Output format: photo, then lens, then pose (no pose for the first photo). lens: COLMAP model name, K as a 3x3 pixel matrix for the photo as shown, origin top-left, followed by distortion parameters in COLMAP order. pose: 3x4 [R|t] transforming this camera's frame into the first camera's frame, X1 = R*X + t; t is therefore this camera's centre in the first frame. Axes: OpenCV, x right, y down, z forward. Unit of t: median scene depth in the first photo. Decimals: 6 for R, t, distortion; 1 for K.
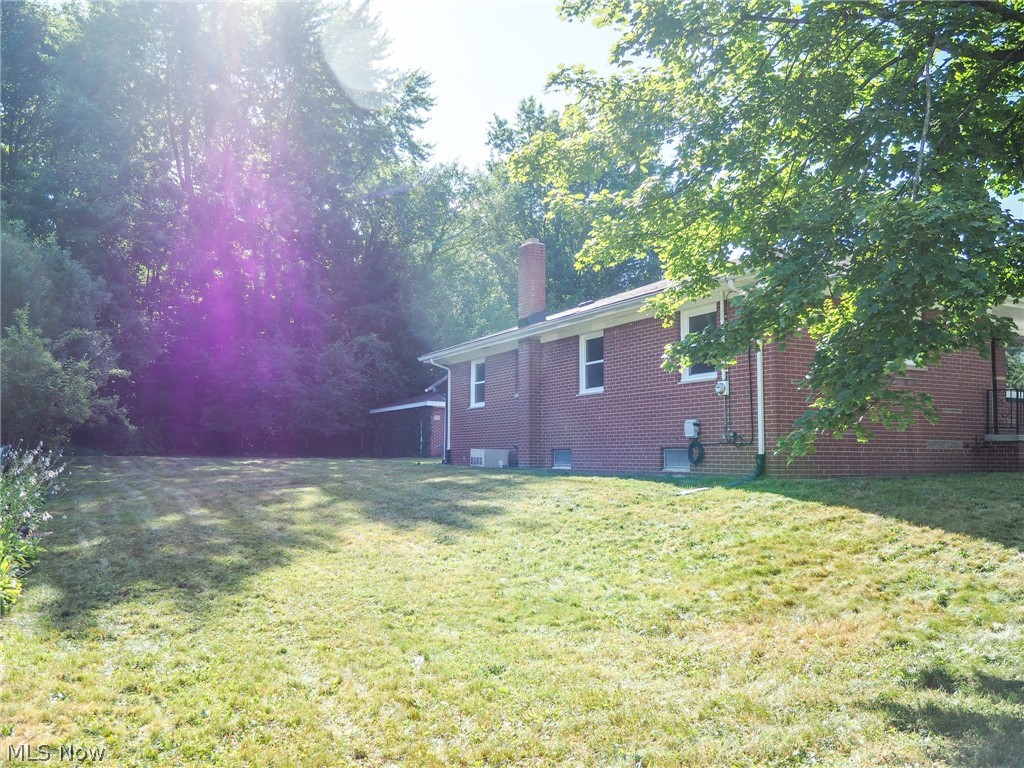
lens RADIAL K [[884.2, 0, 516.7], [0, 884.2, 387.5], [0, 0, 1]] dist [-0.016593, -0.003770]
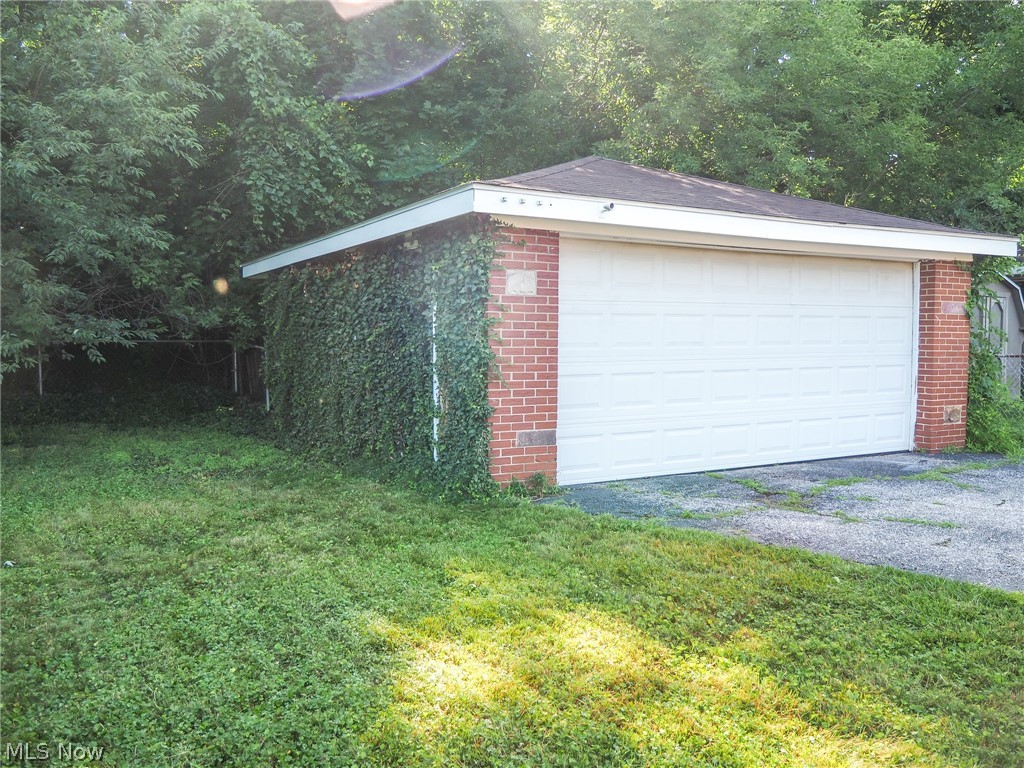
lens RADIAL K [[884.2, 0, 516.7], [0, 884.2, 387.5], [0, 0, 1]] dist [-0.016593, -0.003770]
pose [[0.999860, -0.009231, 0.013959, -0.089839], [0.007251, 0.990719, 0.135731, 0.029966], [-0.015082, -0.135610, 0.990647, 0.786652]]
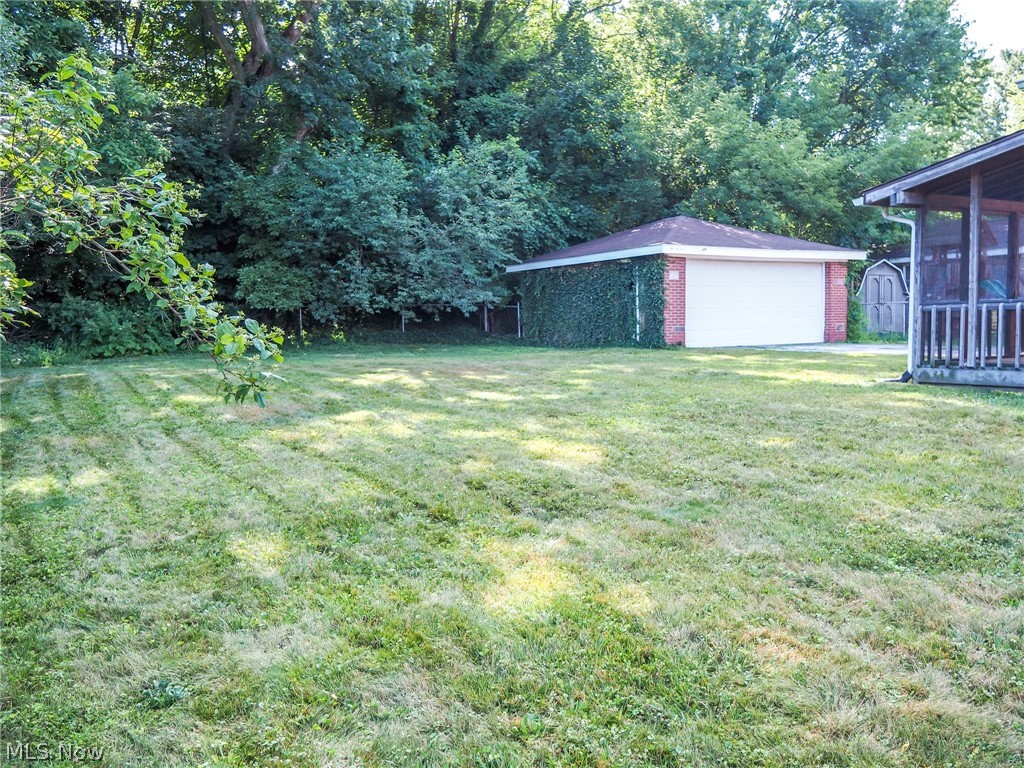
lens RADIAL K [[884.2, 0, 516.7], [0, 884.2, 387.5], [0, 0, 1]] dist [-0.016593, -0.003770]
pose [[0.999670, -0.025287, 0.004501, -0.185161], [0.024285, 0.987634, 0.154884, 0.015351], [-0.008362, -0.154723, 0.987922, 0.433855]]
